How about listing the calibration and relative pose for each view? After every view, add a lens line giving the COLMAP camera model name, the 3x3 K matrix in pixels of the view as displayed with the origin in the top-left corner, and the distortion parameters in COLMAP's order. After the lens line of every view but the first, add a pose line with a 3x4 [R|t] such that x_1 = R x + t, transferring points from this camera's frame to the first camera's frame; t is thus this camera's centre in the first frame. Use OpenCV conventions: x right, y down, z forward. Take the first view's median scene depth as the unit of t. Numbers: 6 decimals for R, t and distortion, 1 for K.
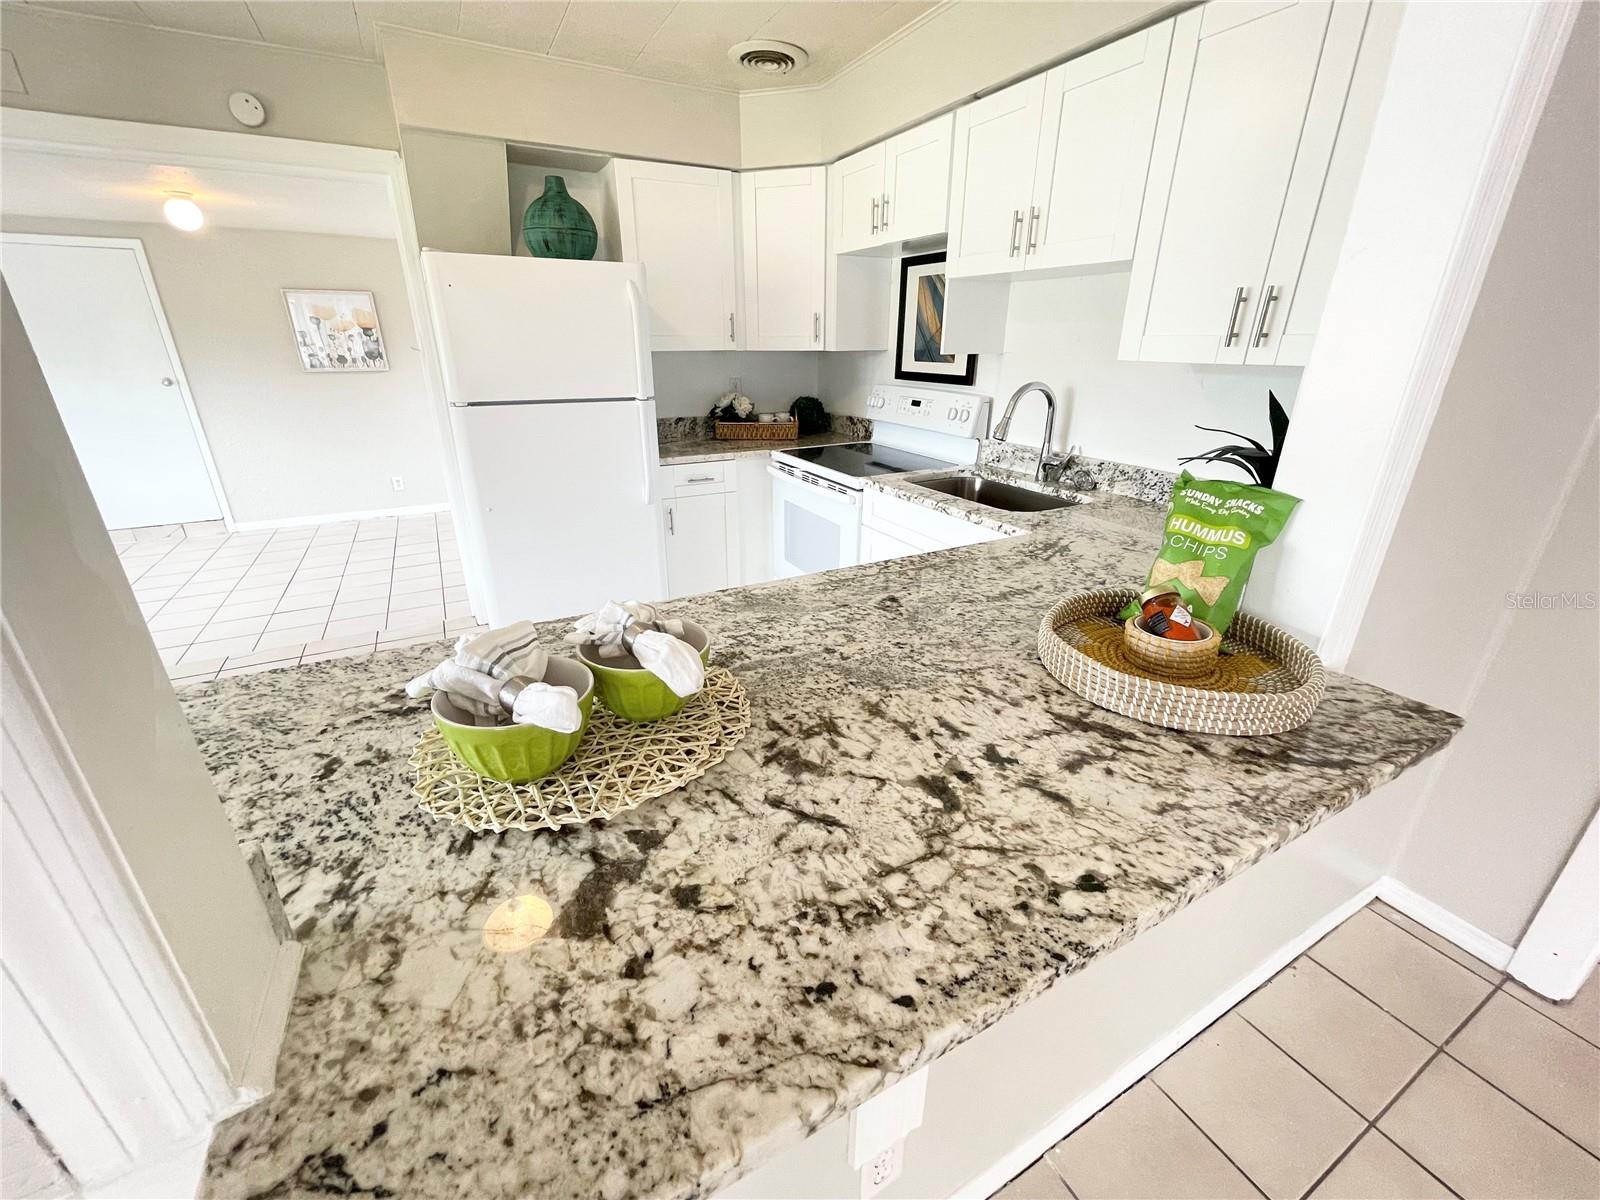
lens RADIAL K [[647.0, 0, 799.2], [0, 647.0, 602.1], [0, 0, 1]] dist [-0.001286, 0.001084]
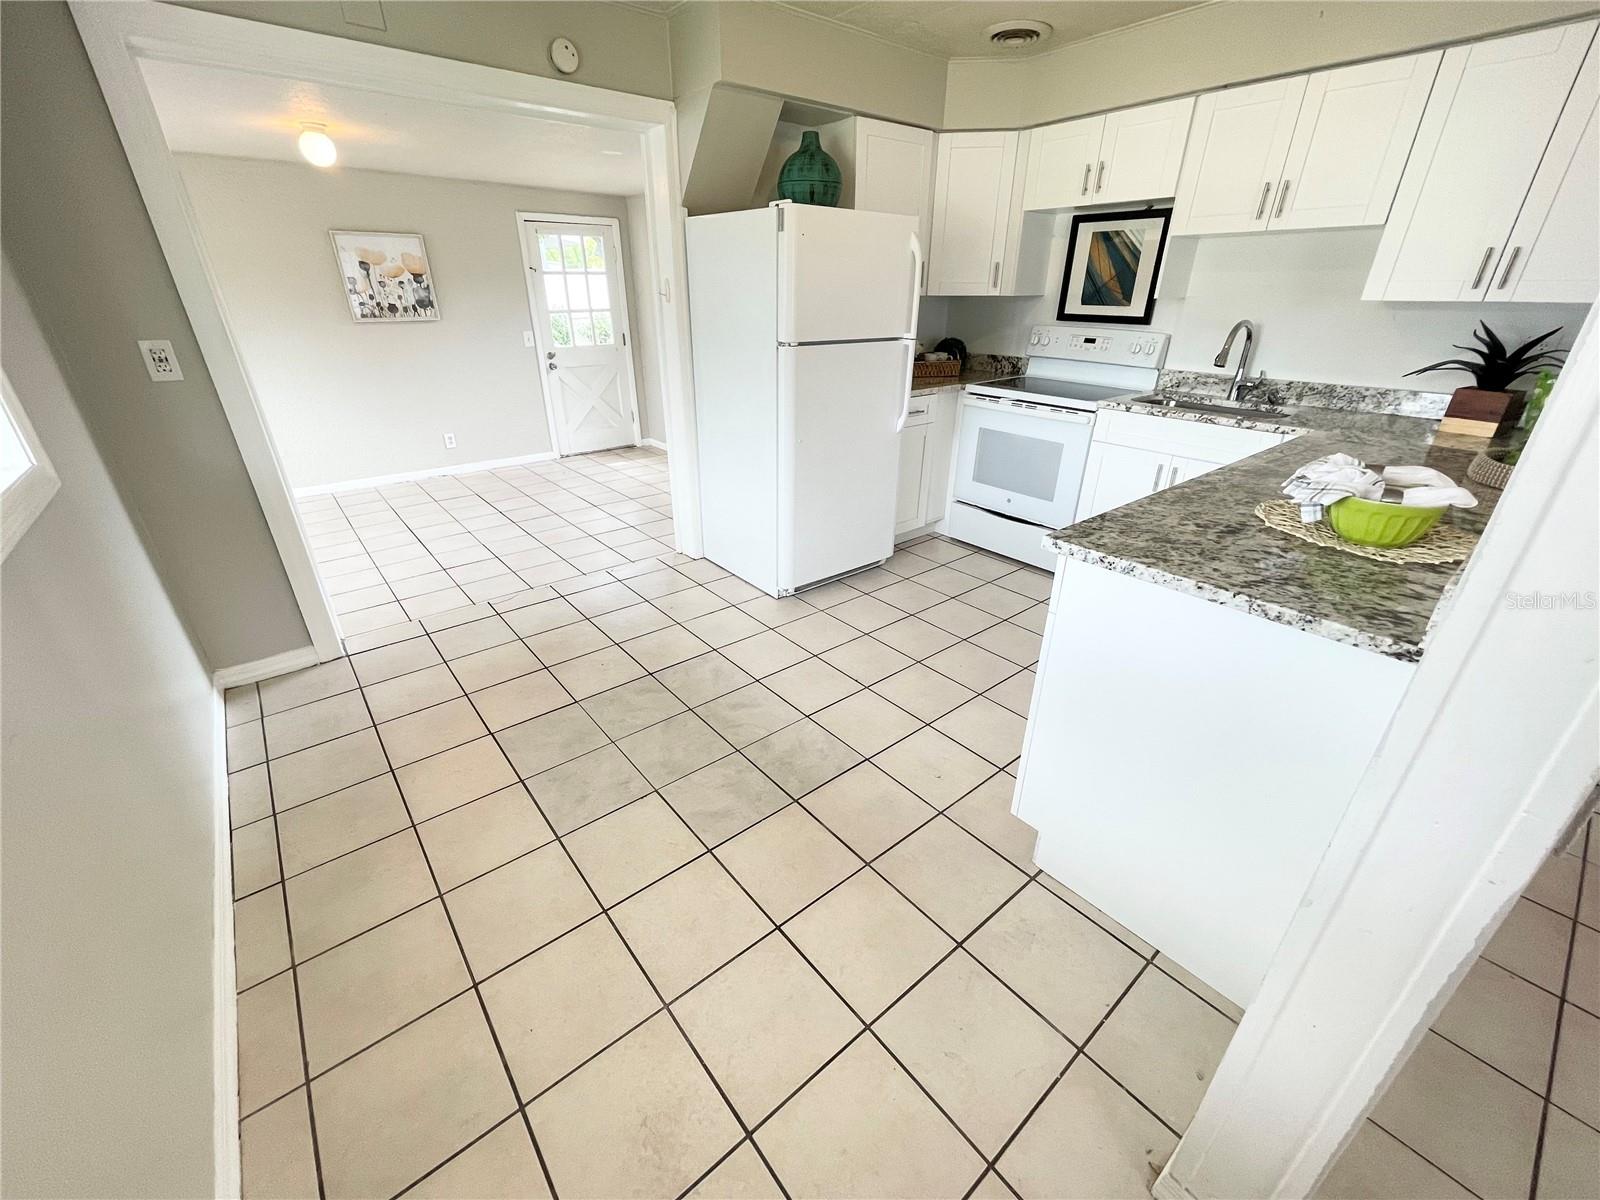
lens RADIAL K [[647.0, 0, 798.0], [0, 647.0, 599.5], [0, 0, 1]] dist [-0.001286, 0.001084]
pose [[0.981353, -0.082851, 0.173441, -0.597744], [0.071905, 0.995058, 0.068480, 0.047423], [-0.178257, -0.054731, 0.982461, -0.103625]]
